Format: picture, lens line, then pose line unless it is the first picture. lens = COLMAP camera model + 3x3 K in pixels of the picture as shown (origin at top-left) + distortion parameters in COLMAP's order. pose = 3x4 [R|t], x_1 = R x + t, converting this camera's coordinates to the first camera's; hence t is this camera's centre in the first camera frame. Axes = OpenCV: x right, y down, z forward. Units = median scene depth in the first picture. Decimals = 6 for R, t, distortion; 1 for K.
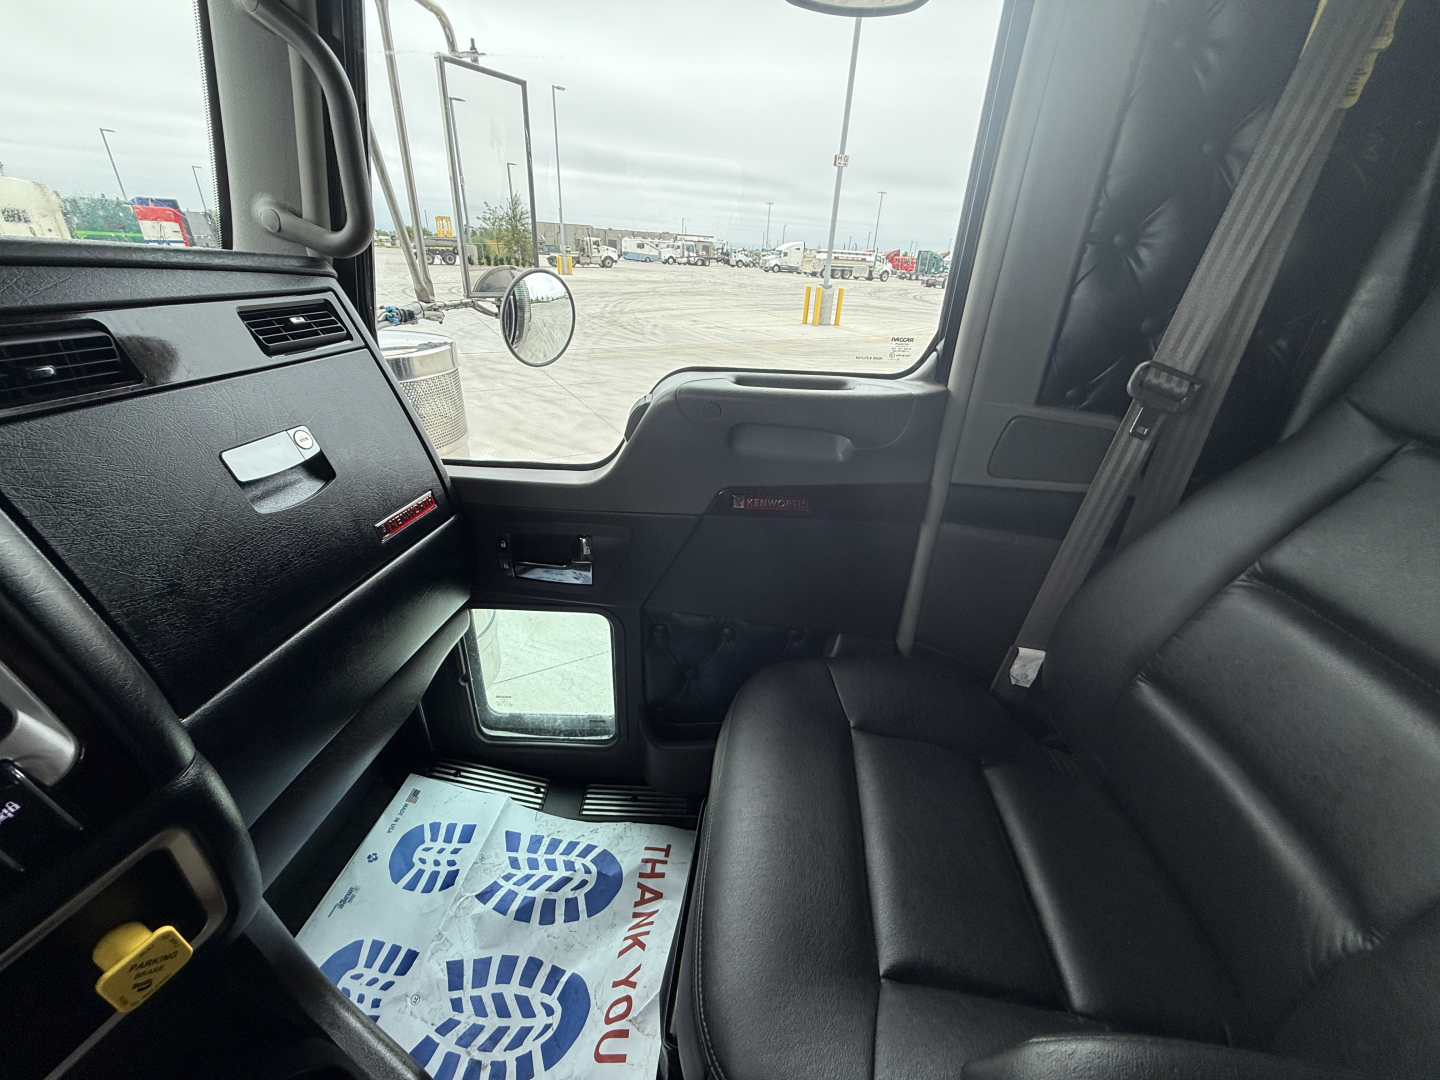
lens RADIAL K [[574.5, 0, 713.5], [0, 574.5, 541.8], [0, 0, 1]] dist [0.000360, -0.000037]
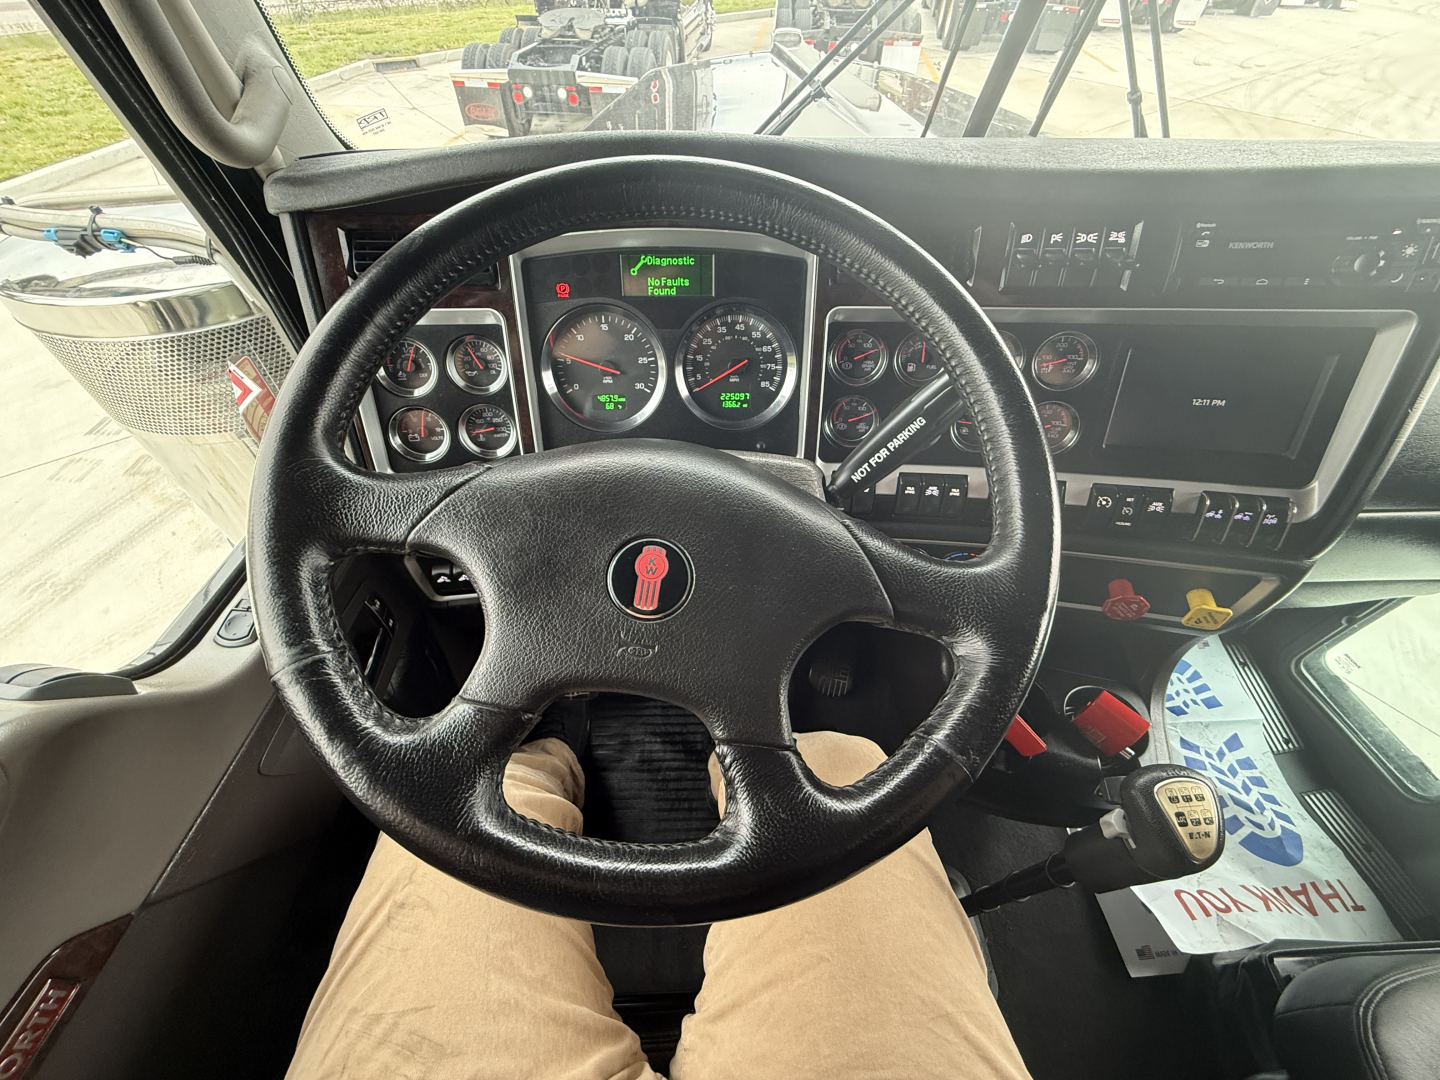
lens RADIAL K [[574.5, 0, 715.1], [0, 574.5, 539.1], [0, 0, 1]] dist [0.000360, -0.000037]
pose [[0.172452, 0.716866, -0.675547, -0.062434], [-0.456765, 0.665827, 0.589950, 0.070937], [0.872712, 0.206828, 0.442262, -0.470541]]
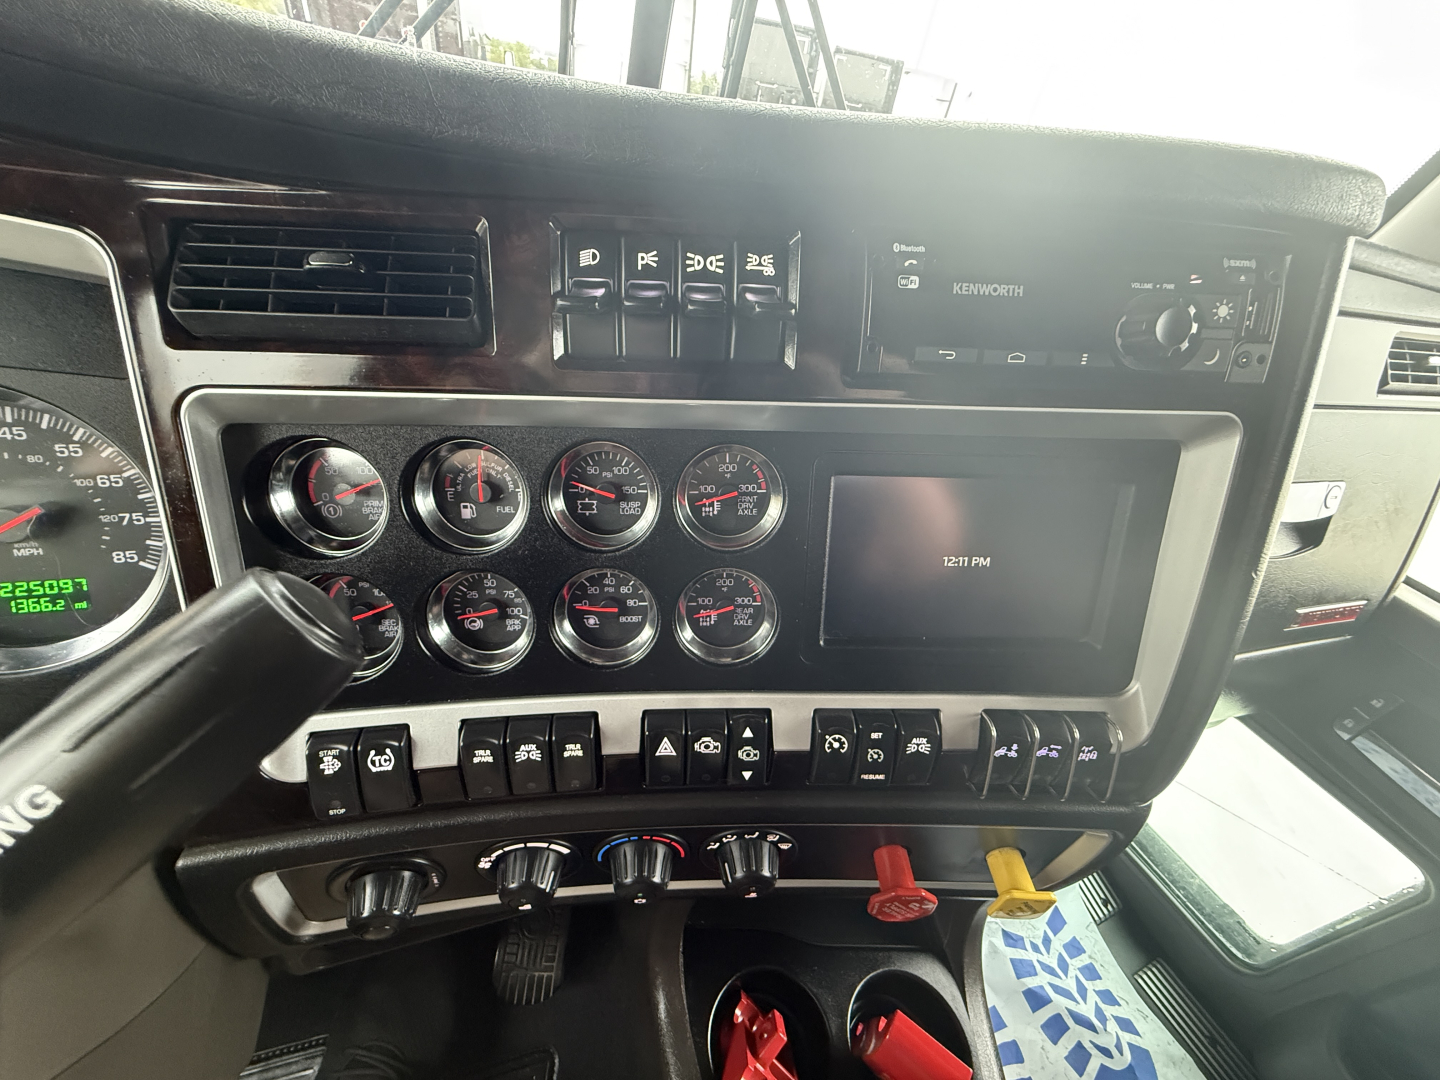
lens RADIAL K [[574.5, 0, 714.8], [0, 574.5, 540.3], [0, 0, 1]] dist [0.000360, -0.000037]
pose [[0.415756, 0.581067, -0.699649, -0.313317], [-0.534770, 0.778436, 0.328722, 0.051225], [0.735642, 0.237483, 0.634376, -0.114776]]
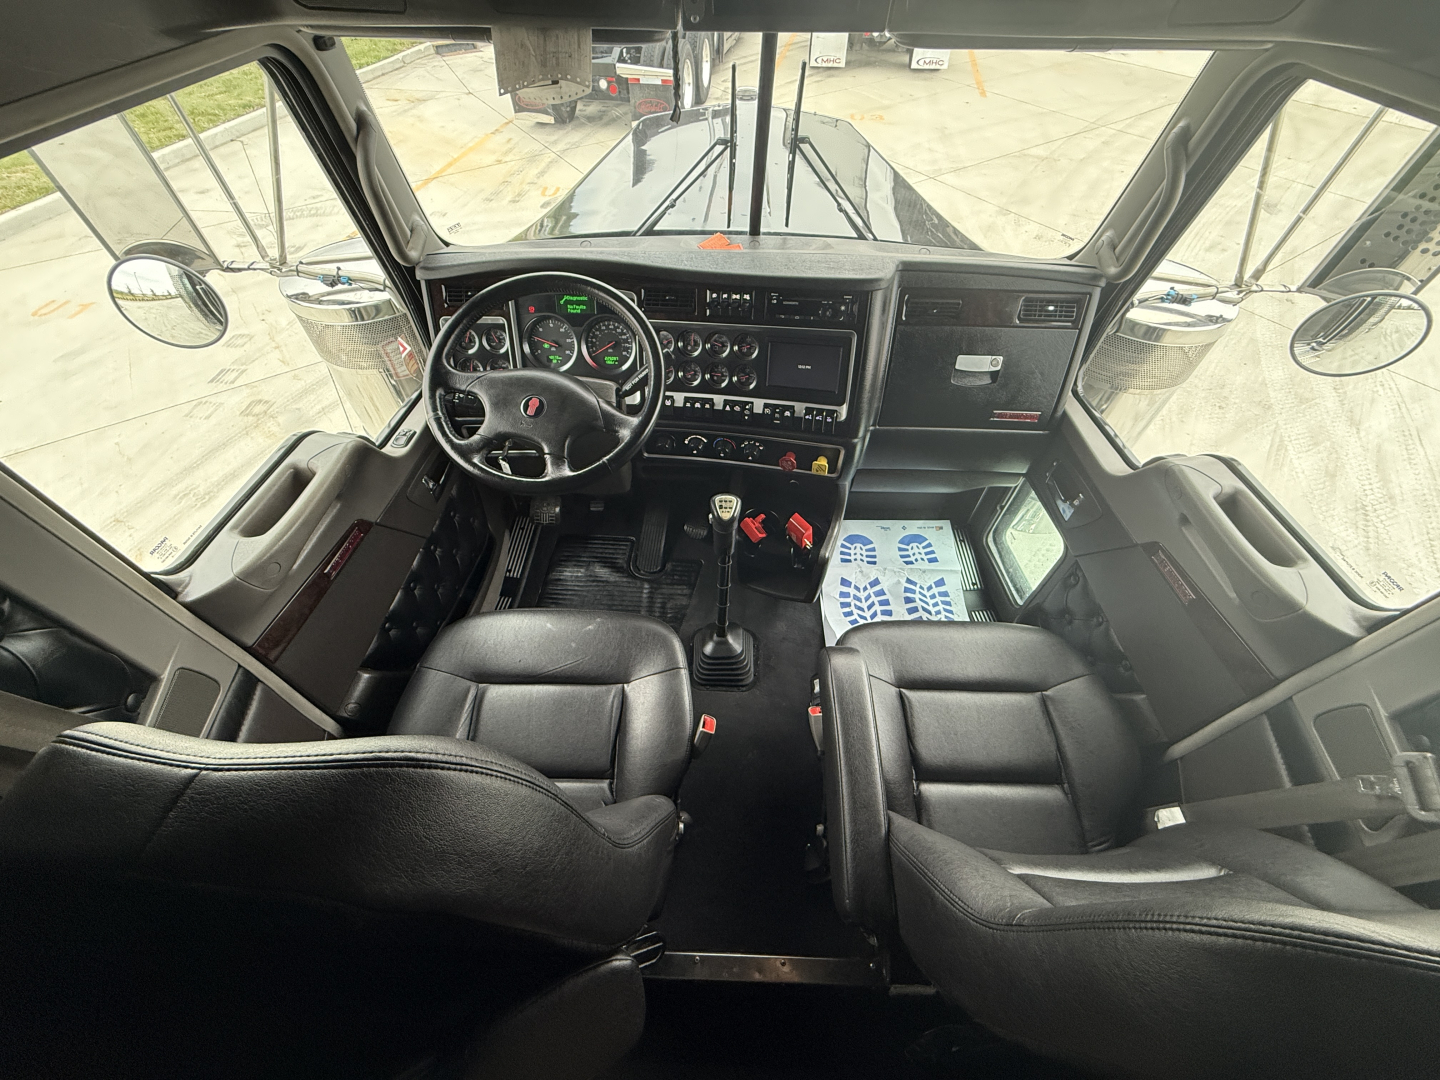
lens RADIAL K [[574.5, 0, 718.7], [0, 574.5, 542.0], [0, 0, 1]] dist [0.000360, -0.000037]
pose [[0.099882, 0.752036, -0.651510, 0.732116], [-0.453822, 0.617142, 0.642791, -0.452022], [0.885477, 0.231466, 0.402932, -0.425811]]
